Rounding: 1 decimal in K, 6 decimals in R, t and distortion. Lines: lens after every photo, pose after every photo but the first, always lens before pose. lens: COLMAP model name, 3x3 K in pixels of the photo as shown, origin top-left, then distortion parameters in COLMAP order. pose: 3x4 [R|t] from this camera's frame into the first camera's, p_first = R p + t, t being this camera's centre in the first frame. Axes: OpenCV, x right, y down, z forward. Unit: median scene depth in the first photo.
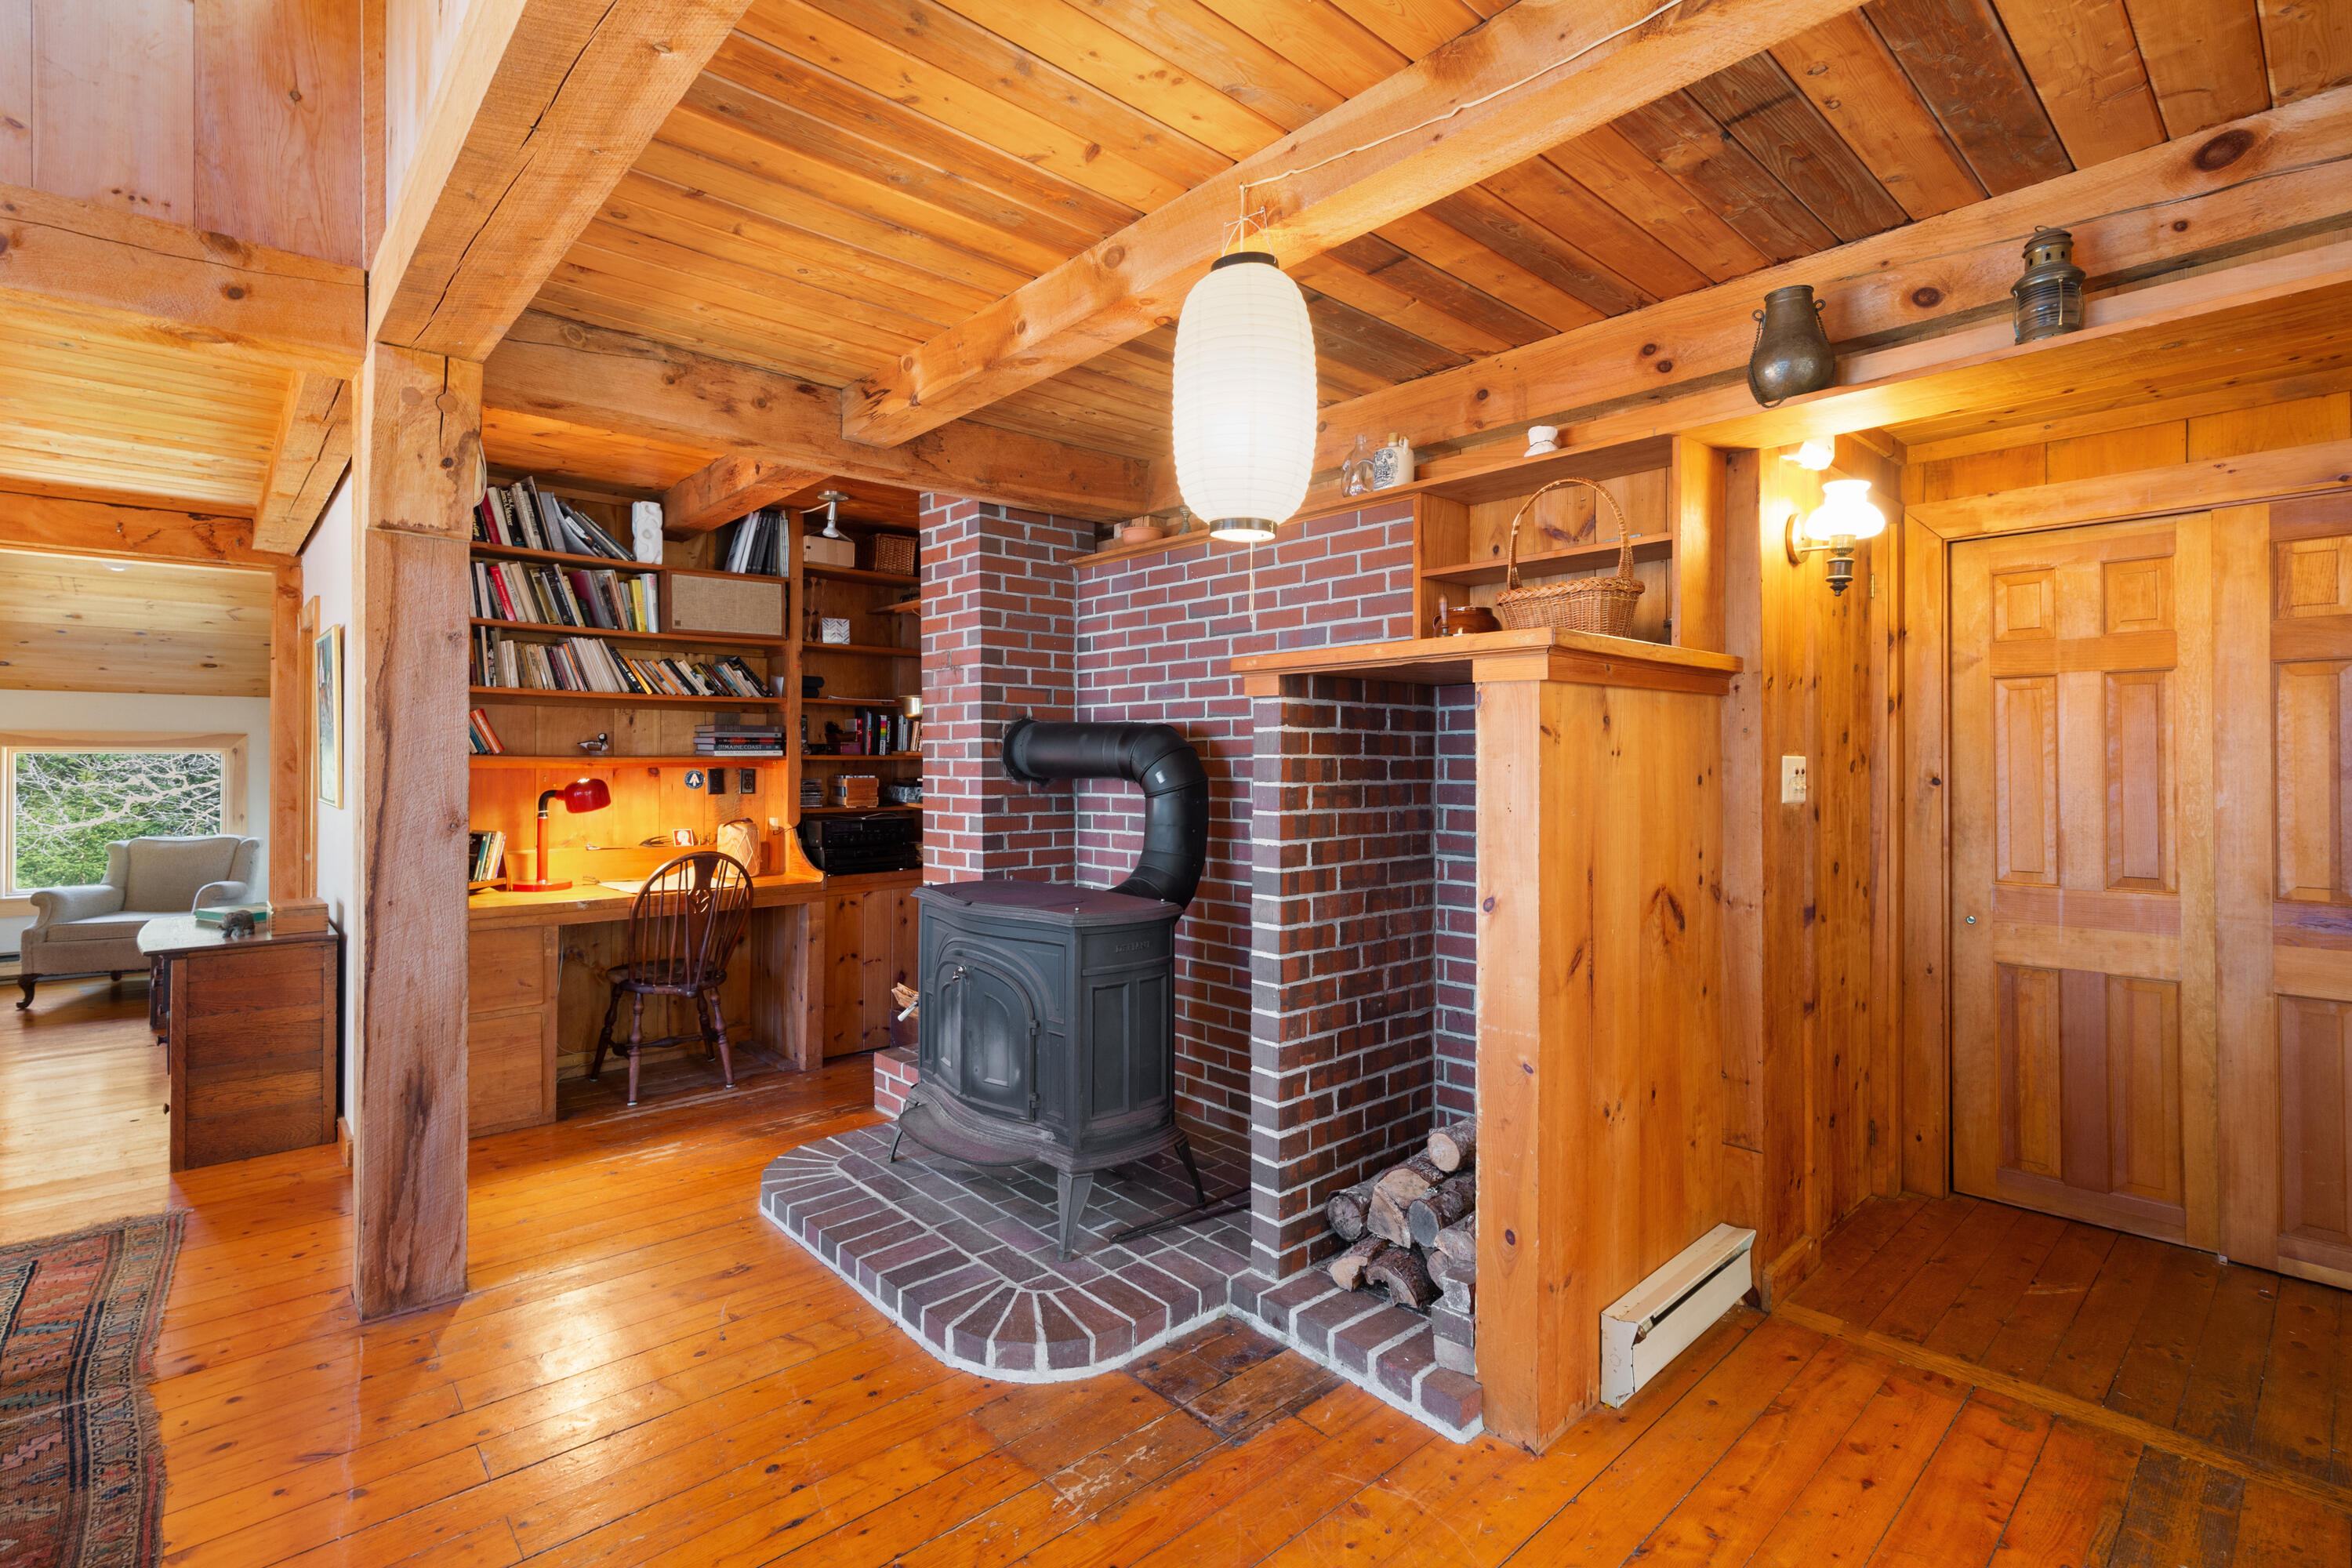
lens RADIAL K [[1071.6, 0, 1182.7], [0, 1071.6, 760.8], [0, 0, 1]] dist [-0.003070, -0.000082]
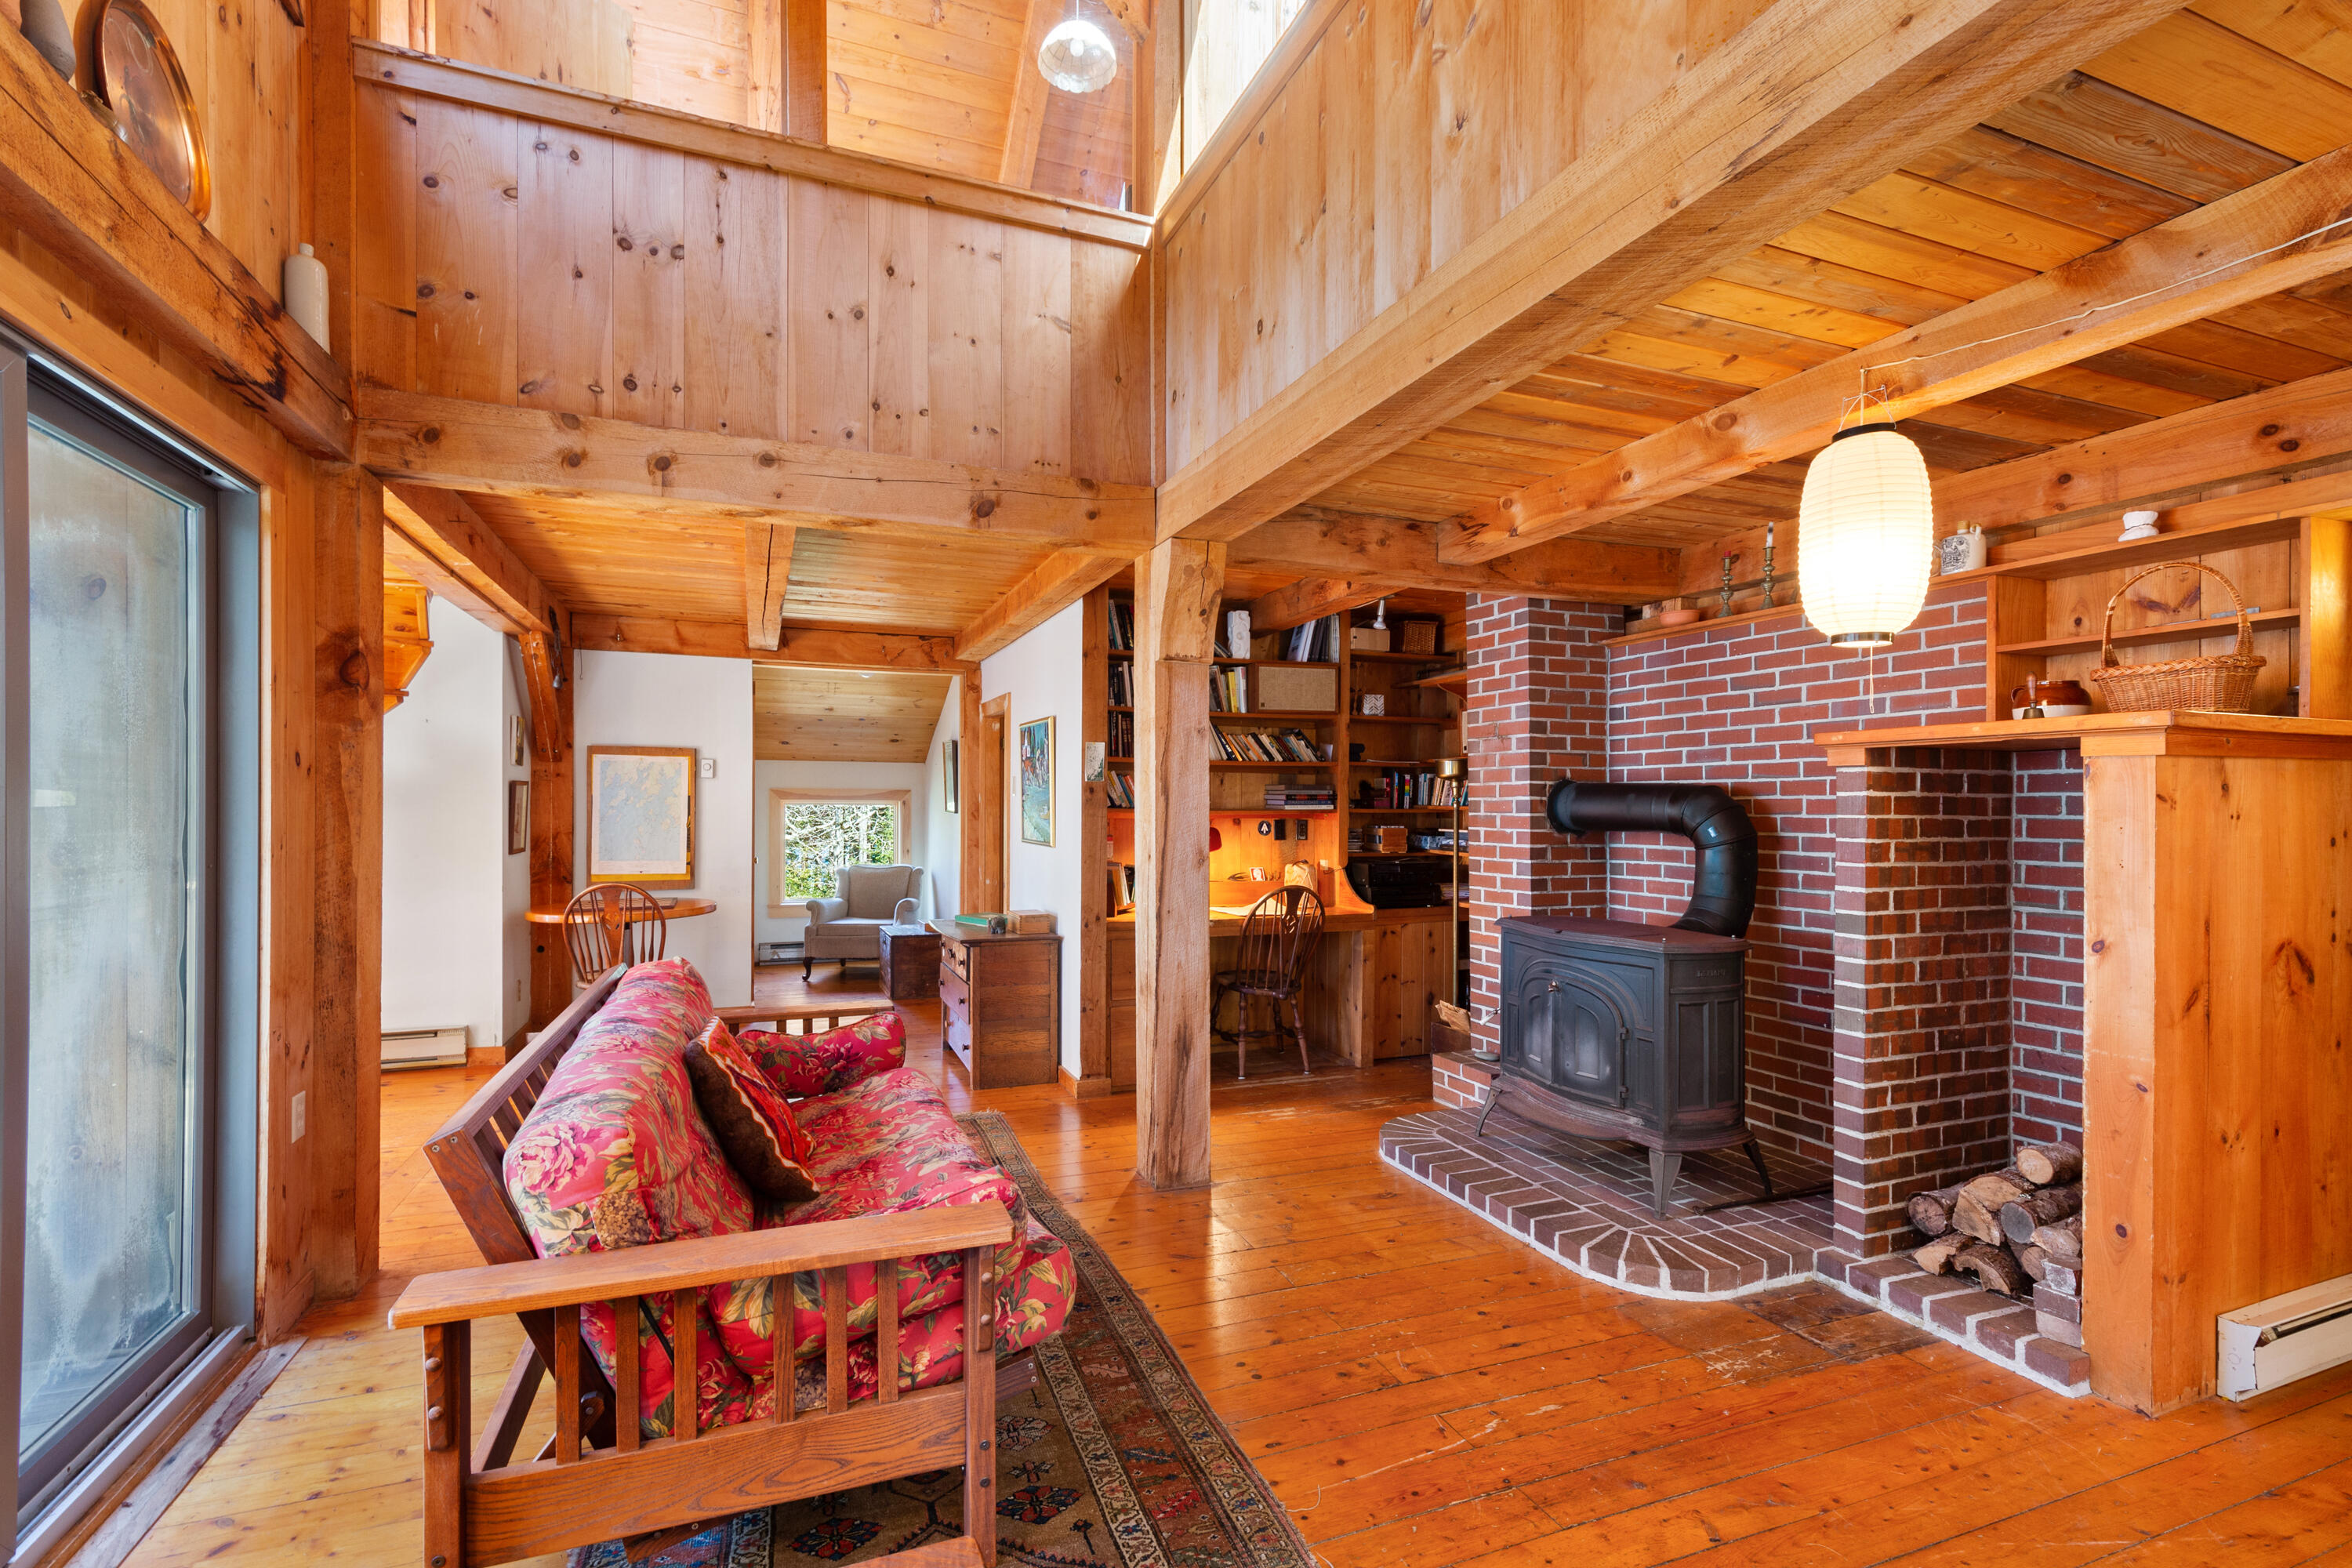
lens RADIAL K [[1071.6, 0, 1170.0], [0, 1071.6, 806.9], [0, 0, 1]] dist [-0.003070, -0.000082]
pose [[0.932977, 0.003214, -0.359921, -0.190319], [-0.003511, 0.999994, -0.000174, -0.011572], [0.359918, 0.001426, 0.932983, -0.360145]]
